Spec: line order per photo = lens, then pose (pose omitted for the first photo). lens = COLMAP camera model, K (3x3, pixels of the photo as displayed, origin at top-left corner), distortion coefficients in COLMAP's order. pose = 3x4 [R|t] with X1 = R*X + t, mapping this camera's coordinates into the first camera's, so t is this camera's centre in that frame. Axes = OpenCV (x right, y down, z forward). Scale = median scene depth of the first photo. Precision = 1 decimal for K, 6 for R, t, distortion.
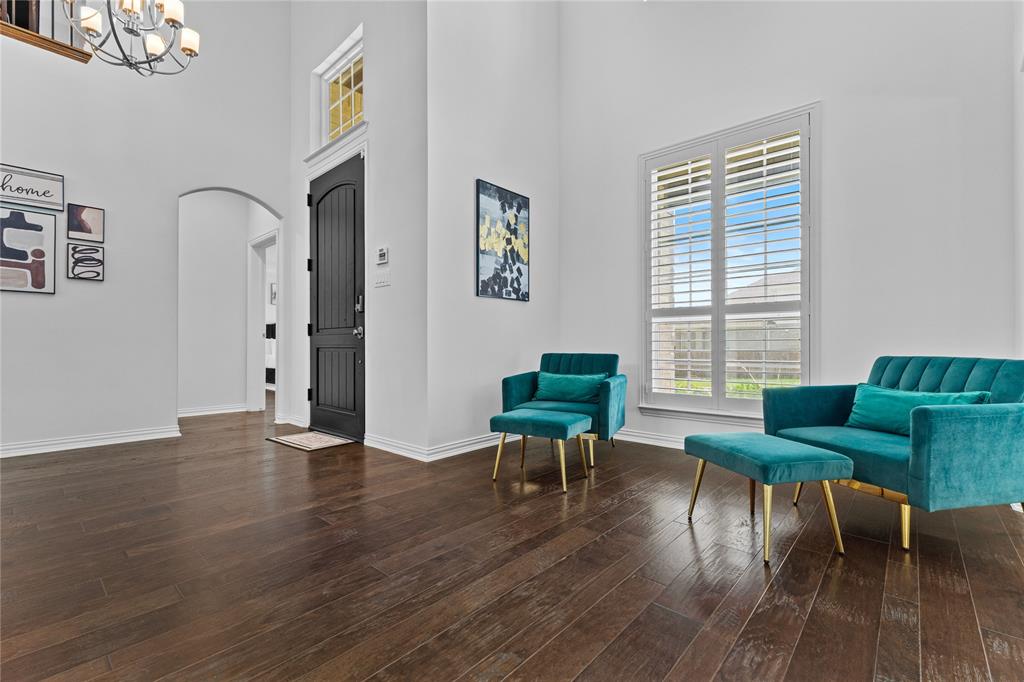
lens RADIAL K [[434.5, 0, 512.4], [0, 434.5, 340.2], [0, 0, 1]] dist [0.004133, 0.000603]
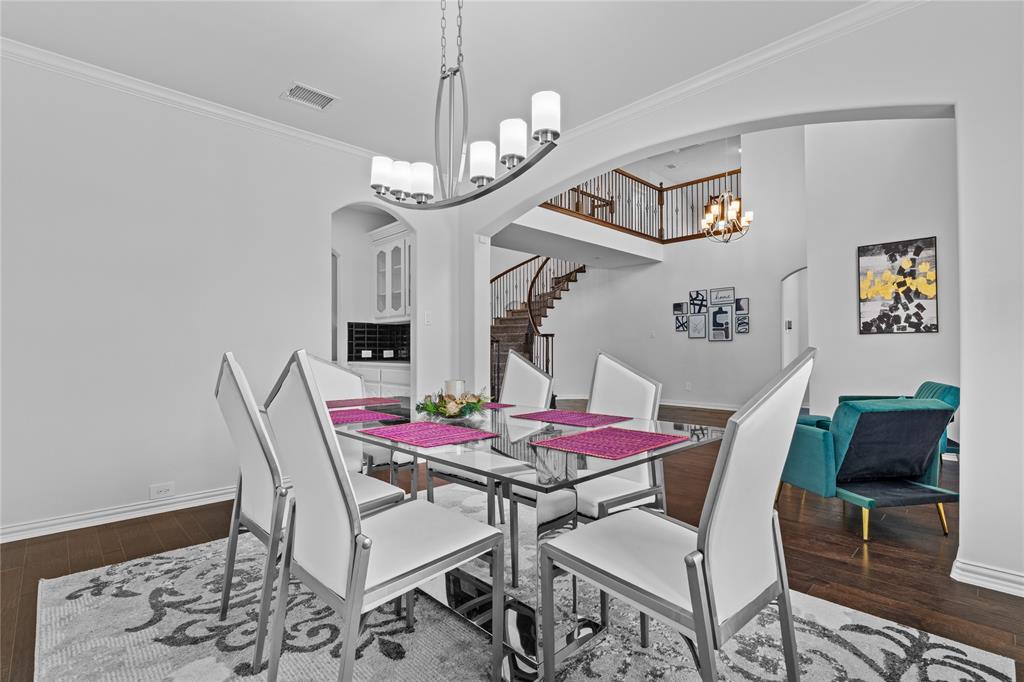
lens RADIAL K [[479.0, 0, 512.6], [0, 479.0, 343.1], [0, 0, 1]] dist [0.002578, 0.000206]
pose [[-0.062518, -0.016944, -0.997900, 1.367240], [0.012997, 0.999757, -0.017790, -0.058693], [0.997959, -0.014082, -0.062283, 0.026564]]
